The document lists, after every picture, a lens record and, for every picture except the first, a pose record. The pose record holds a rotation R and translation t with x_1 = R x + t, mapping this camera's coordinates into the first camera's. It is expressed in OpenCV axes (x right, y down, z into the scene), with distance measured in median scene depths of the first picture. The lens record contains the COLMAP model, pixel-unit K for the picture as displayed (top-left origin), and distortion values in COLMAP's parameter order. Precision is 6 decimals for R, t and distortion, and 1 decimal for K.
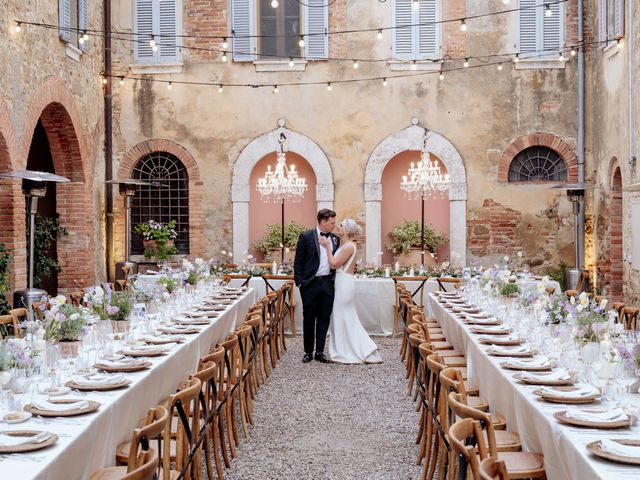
lens RADIAL K [[1024.7, 0, 320.0], [0, 1024.7, 240.0], [0, 0, 1]] dist [-0.039073, -0.048316]
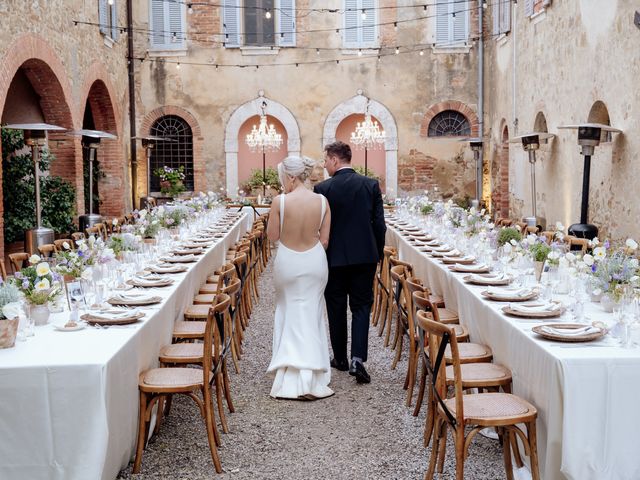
lens RADIAL K [[1024.7, 0, 320.0], [0, 1024.7, 240.0], [0, 0, 1]] dist [-0.039073, -0.048316]
pose [[0.997665, -0.010315, 0.067514, -0.054472], [0.007388, 0.999027, 0.043472, 0.020936], [-0.067897, -0.042871, 0.996771, -0.364798]]
